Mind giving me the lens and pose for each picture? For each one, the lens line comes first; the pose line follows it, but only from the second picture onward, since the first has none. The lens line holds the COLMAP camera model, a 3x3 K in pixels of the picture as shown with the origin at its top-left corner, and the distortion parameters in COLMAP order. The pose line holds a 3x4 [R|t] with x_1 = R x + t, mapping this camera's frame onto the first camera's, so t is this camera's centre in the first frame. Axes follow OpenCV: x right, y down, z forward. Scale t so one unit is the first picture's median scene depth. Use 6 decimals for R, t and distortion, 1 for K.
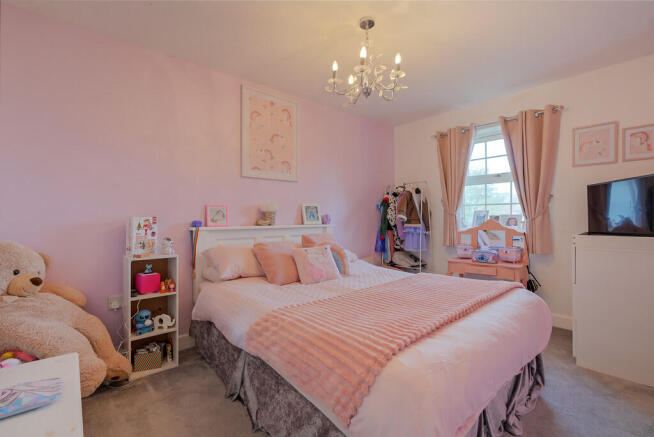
lens RADIAL K [[303.6, 0, 325.3], [0, 303.6, 213.7], [0, 0, 1]] dist [-0.001236, 0.000113]
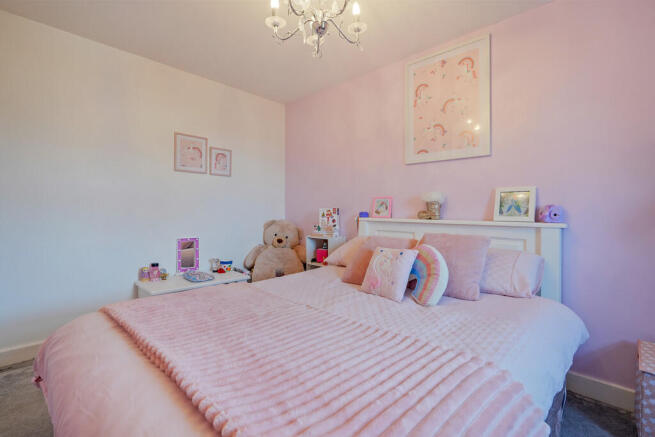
lens RADIAL K [[304.1, 0, 325.8], [0, 304.1, 213.7], [0, 0, 1]] dist [-0.001236, 0.000113]
pose [[0.074481, 0.006737, -0.997200, 0.641873], [-0.004733, 0.999968, 0.006402, 0.021337], [0.997211, 0.004242, 0.074511, 0.715688]]
